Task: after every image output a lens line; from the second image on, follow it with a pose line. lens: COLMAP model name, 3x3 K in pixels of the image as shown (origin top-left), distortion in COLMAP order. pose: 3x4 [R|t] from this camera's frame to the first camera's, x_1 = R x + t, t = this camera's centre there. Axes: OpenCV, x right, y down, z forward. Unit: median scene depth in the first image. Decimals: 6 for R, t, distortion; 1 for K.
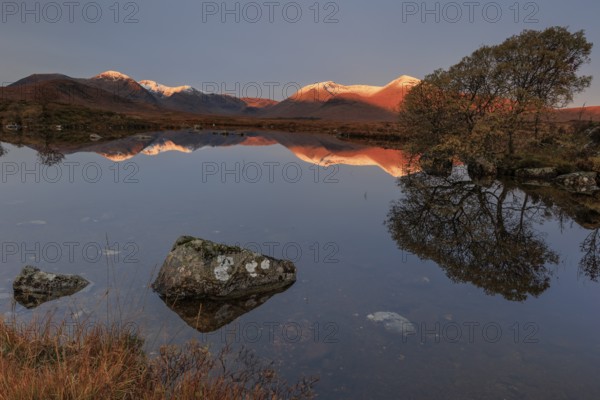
lens RADIAL K [[388.3, 0, 301.8], [0, 388.3, 199.2], [0, 0, 1]] dist [-0.005880, -0.000906]
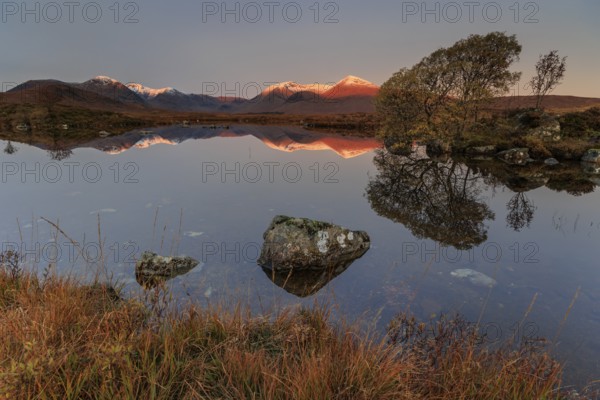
lens RADIAL K [[311.4, 0, 298.0], [0, 311.4, 202.4], [0, 0, 1]] dist [-0.010319, -0.001402]
pose [[0.994341, -0.053000, 0.092070, -0.088647], [0.045957, 0.995971, 0.077002, -0.002858], [-0.095780, -0.072335, 0.992771, 0.026655]]
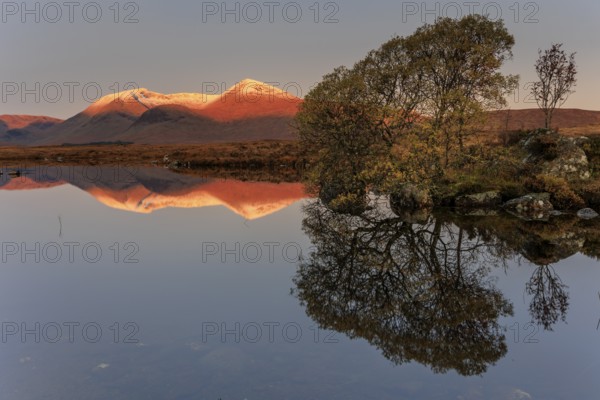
lens RADIAL K [[561.6, 0, 299.4], [0, 561.6, 198.7], [0, 0, 1]] dist [-0.009186, 0.000000]
pose [[0.939114, -0.078229, 0.334582, -0.081782], [0.111097, 0.990566, -0.080224, -0.018243], [-0.325150, 0.112510, 0.938946, 0.073596]]
